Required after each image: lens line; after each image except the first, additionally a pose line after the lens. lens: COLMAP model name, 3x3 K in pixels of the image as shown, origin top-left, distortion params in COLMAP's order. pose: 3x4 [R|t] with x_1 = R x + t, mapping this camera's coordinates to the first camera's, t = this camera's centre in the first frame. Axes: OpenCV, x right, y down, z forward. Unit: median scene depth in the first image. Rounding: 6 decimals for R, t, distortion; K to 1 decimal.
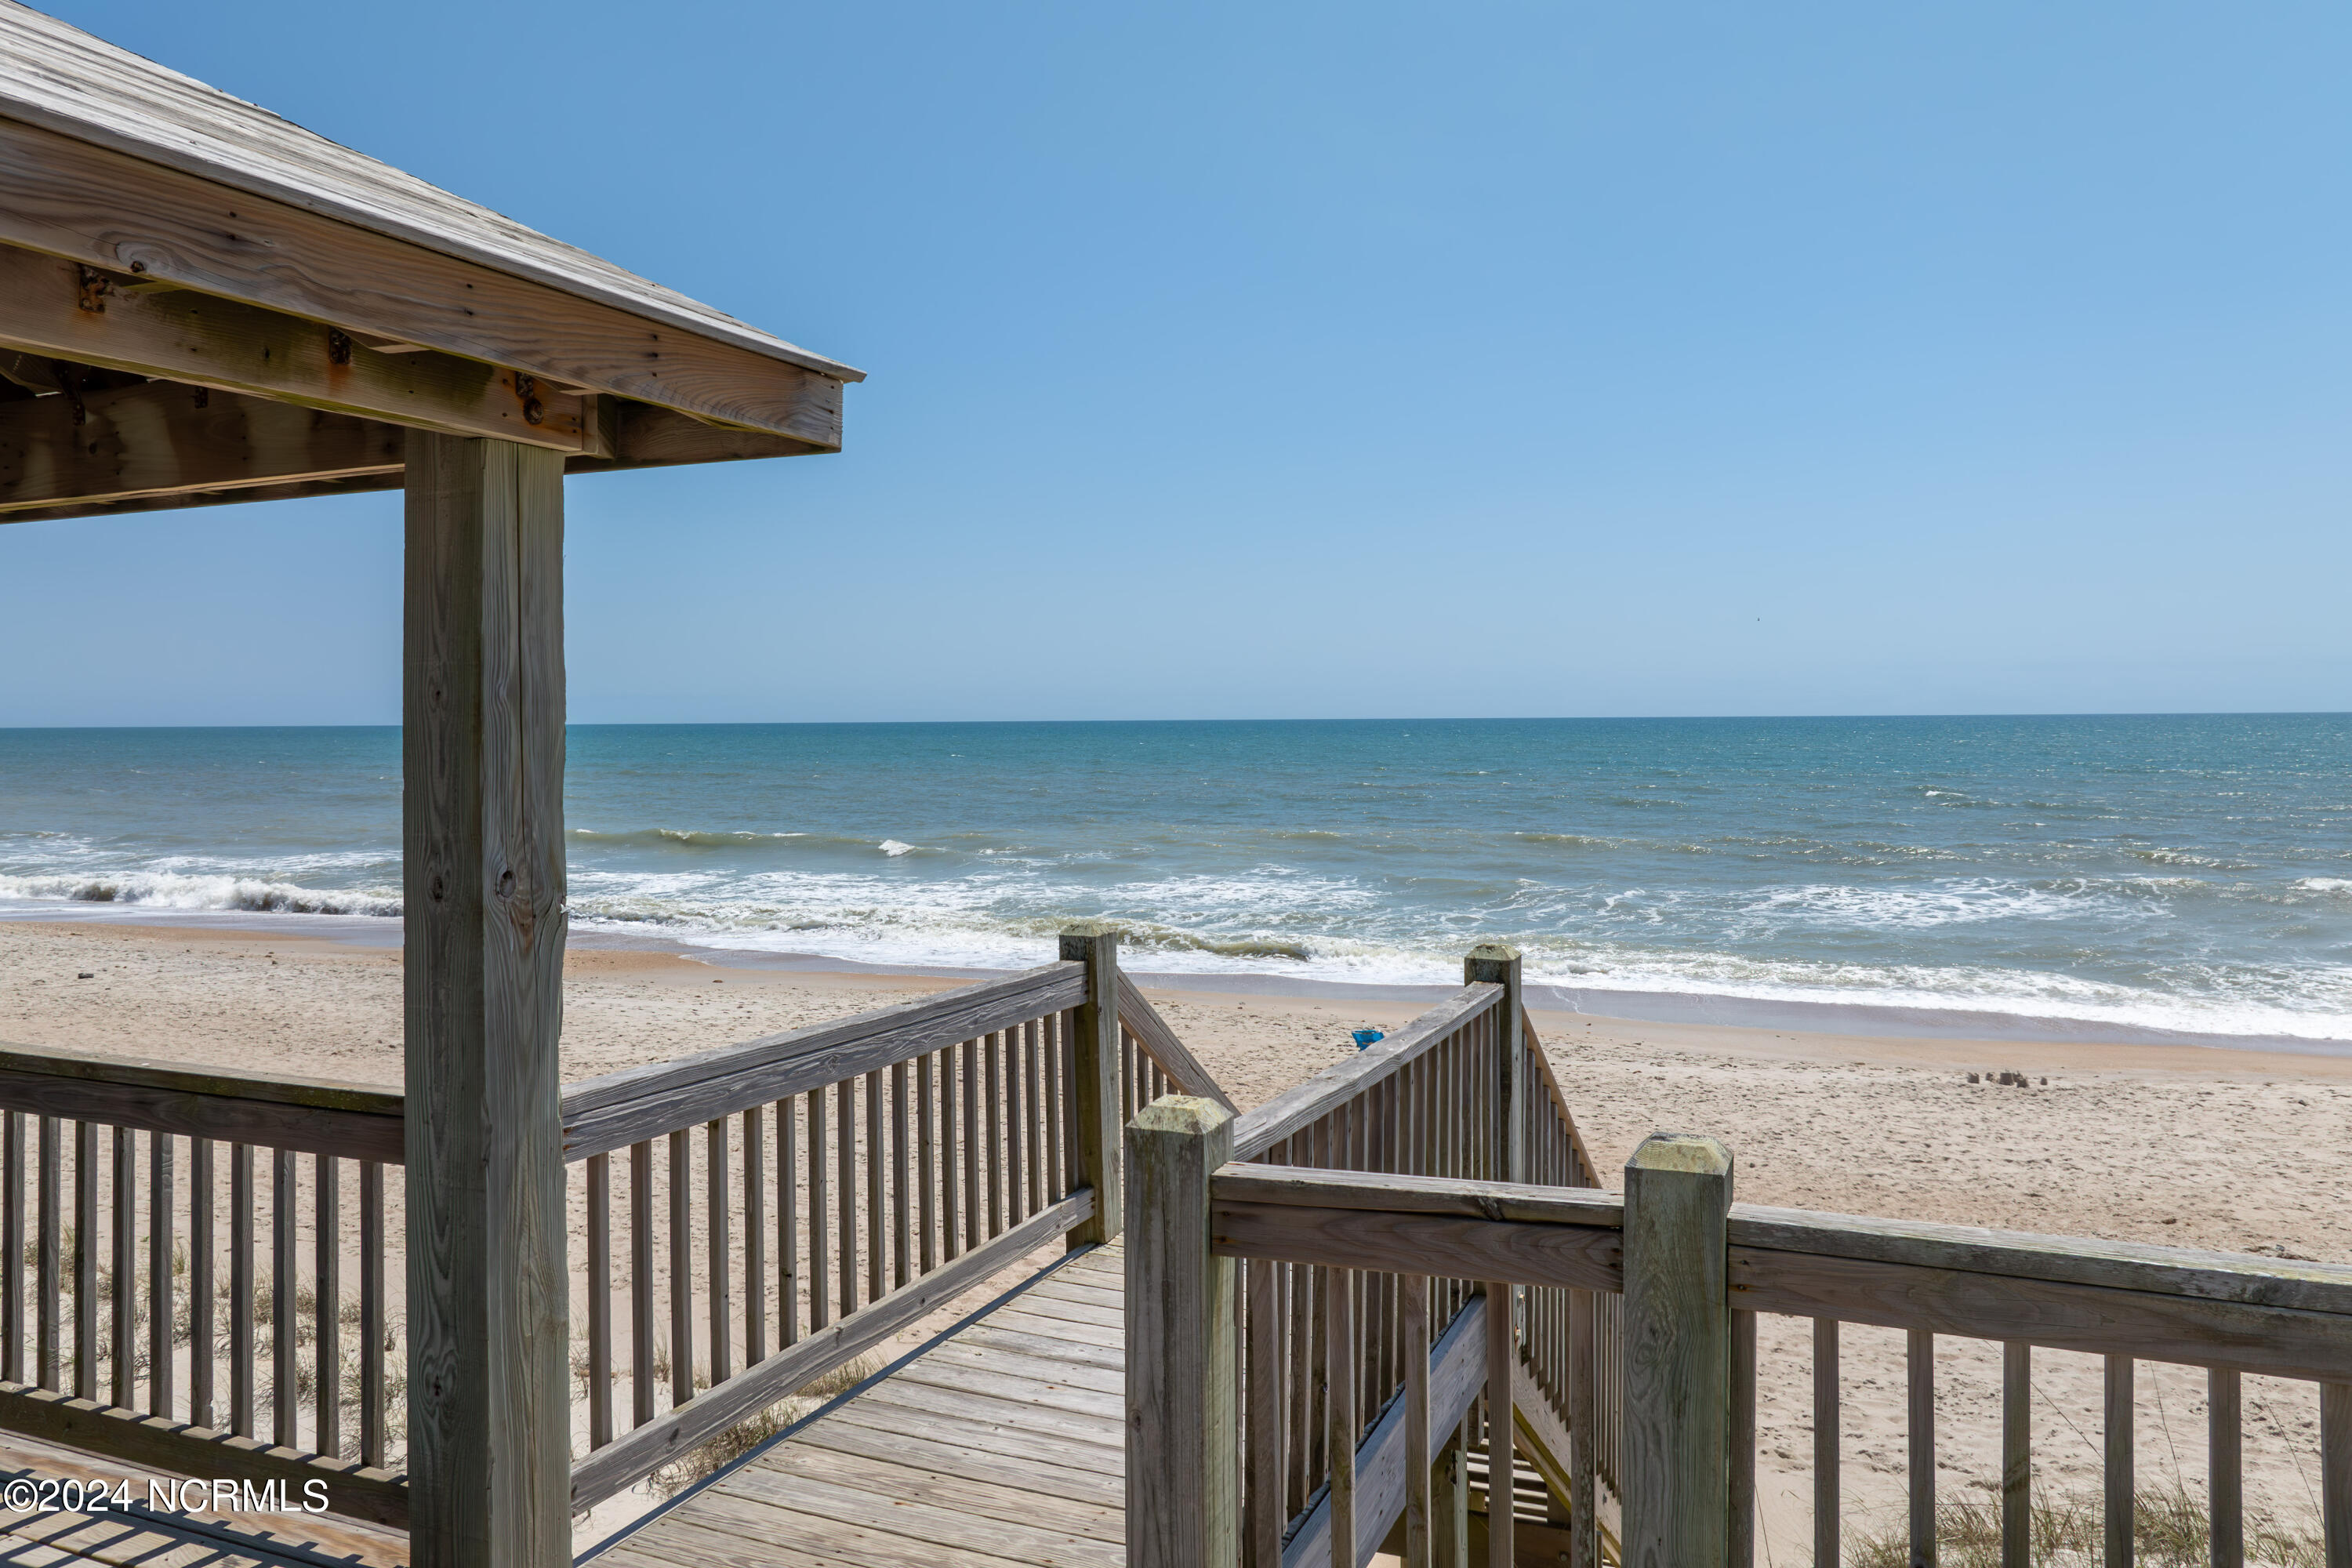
lens RADIAL K [[1655.3, 0, 1214.5], [0, 1655.3, 687.9], [0, 0, 1]] dist [-0.034424, 0.017126]
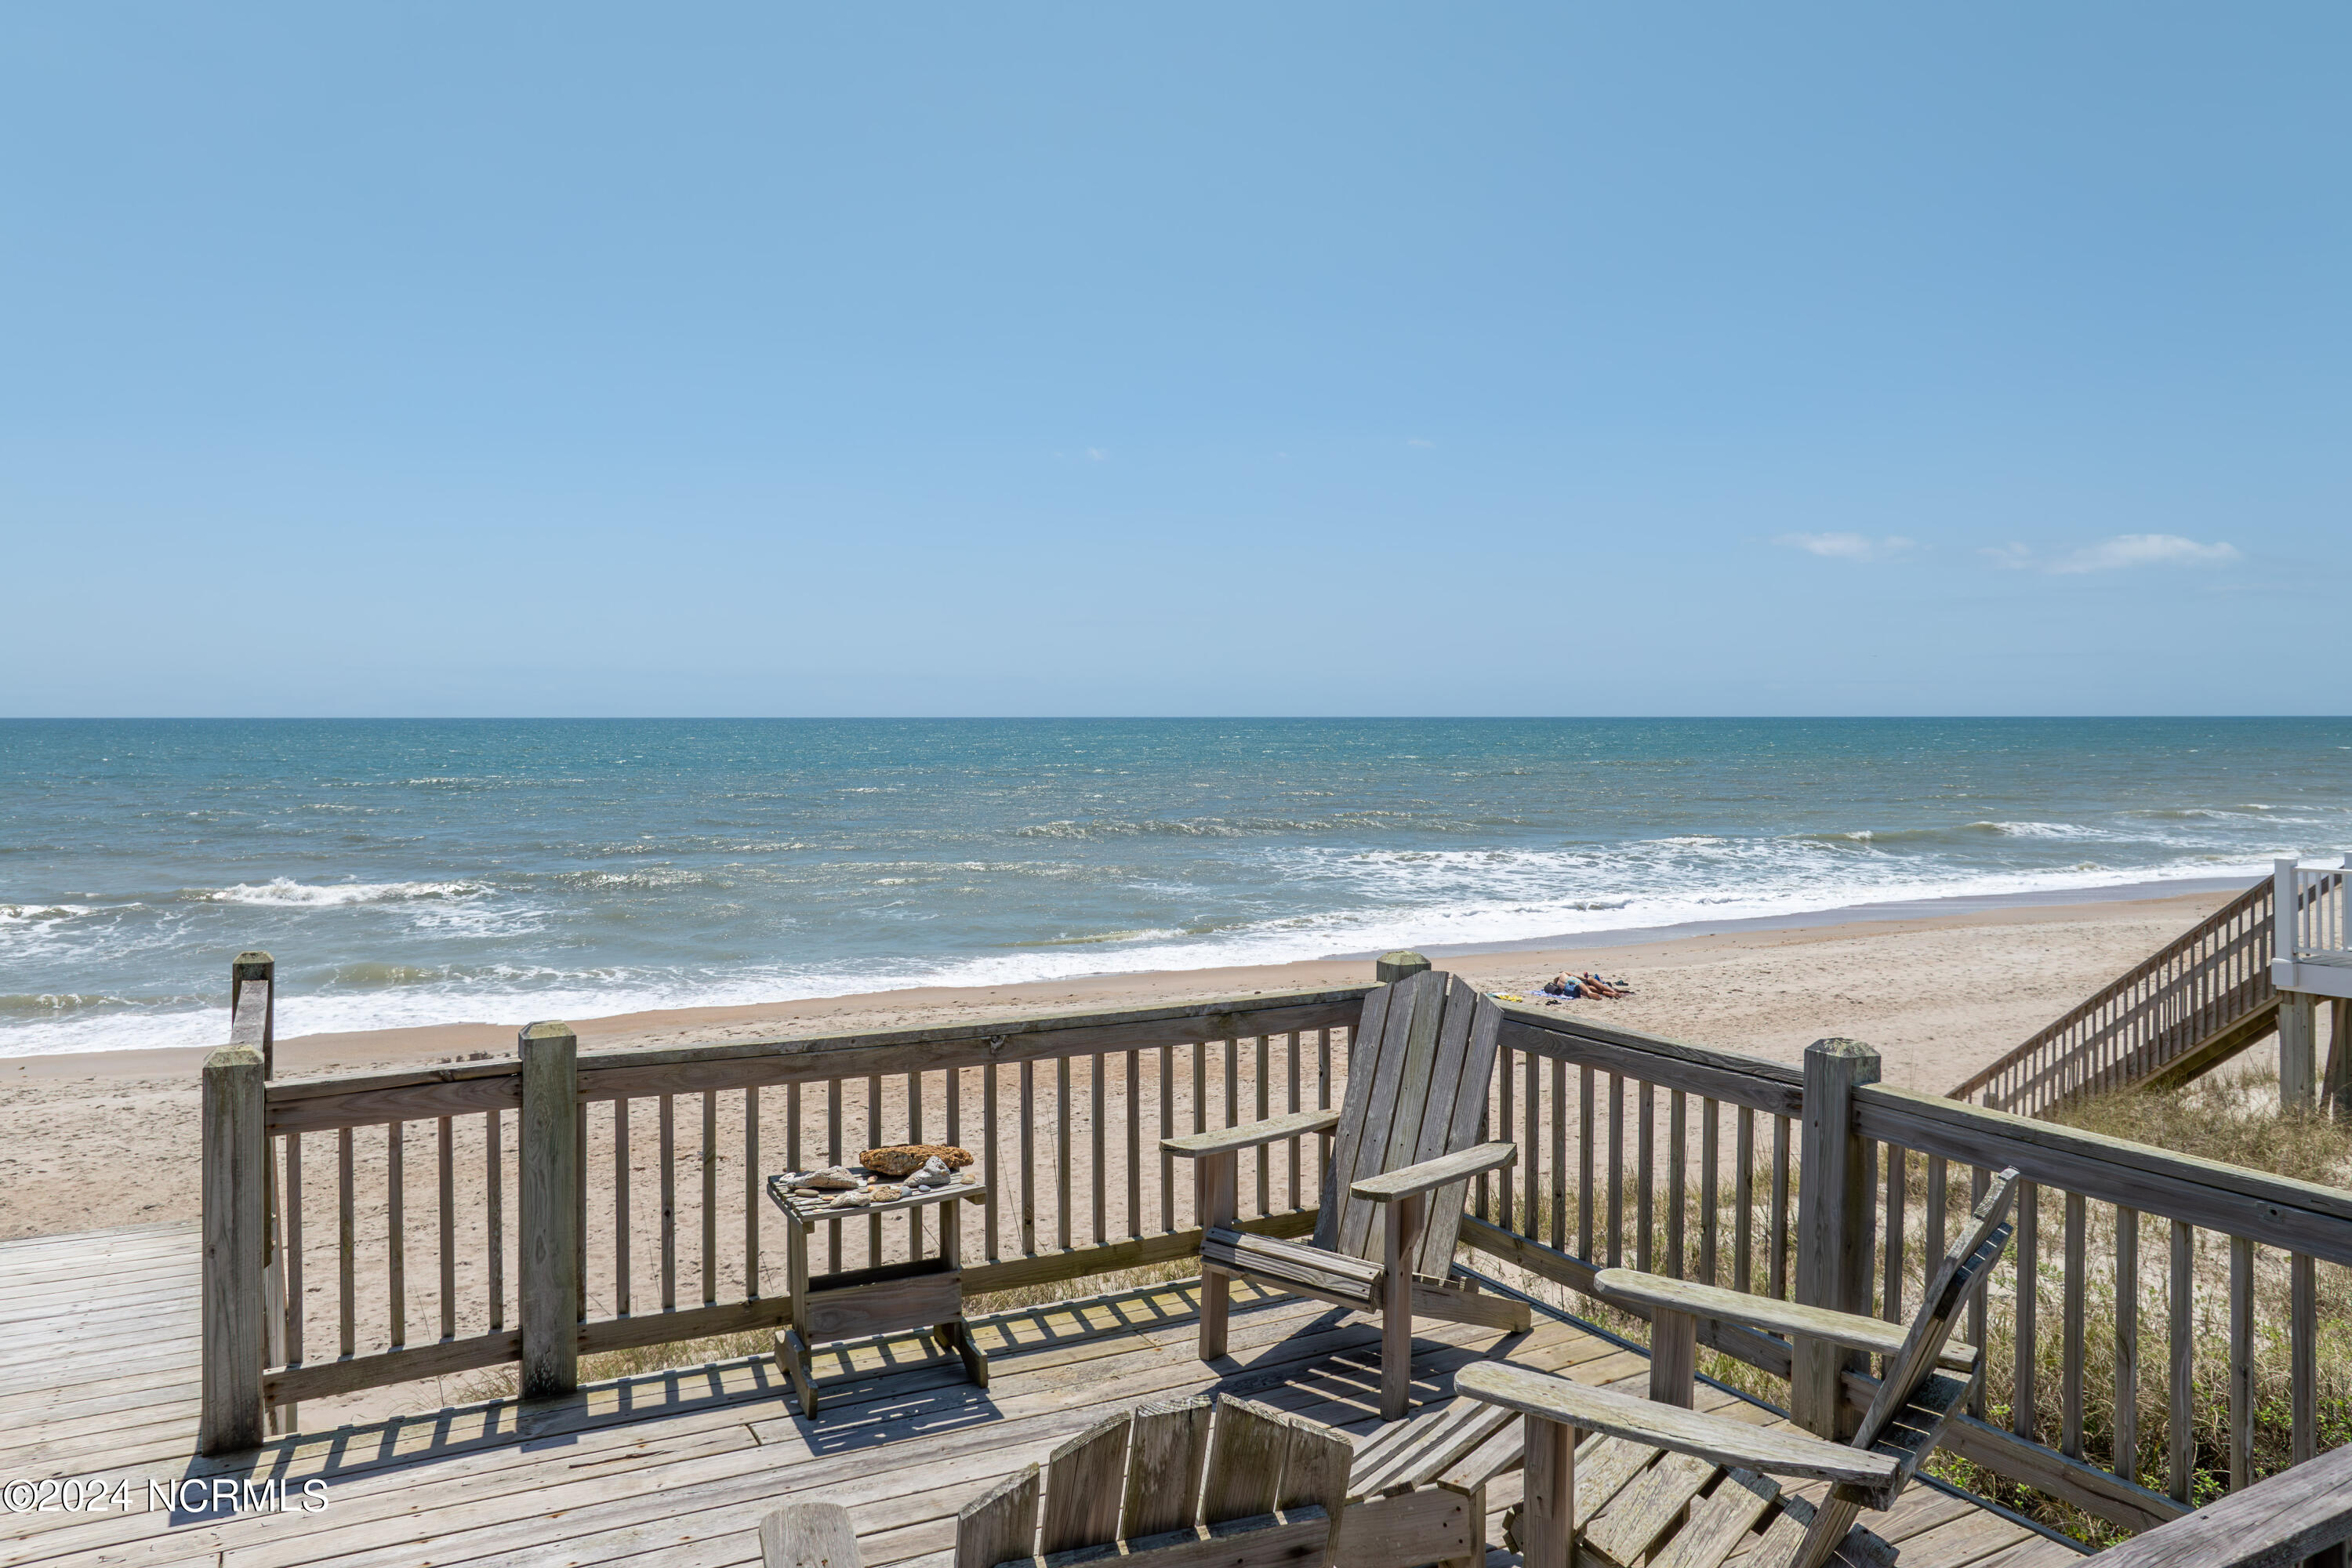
lens RADIAL K [[1655.3, 0, 1177.3], [0, 1655.3, 776.3], [0, 0, 1]] dist [-0.034424, 0.017126]
pose [[0.640806, -0.023434, 0.767345, -0.553751], [-0.017375, 0.998835, 0.045013, -0.084897], [-0.767506, -0.042177, 0.639653, -0.599417]]
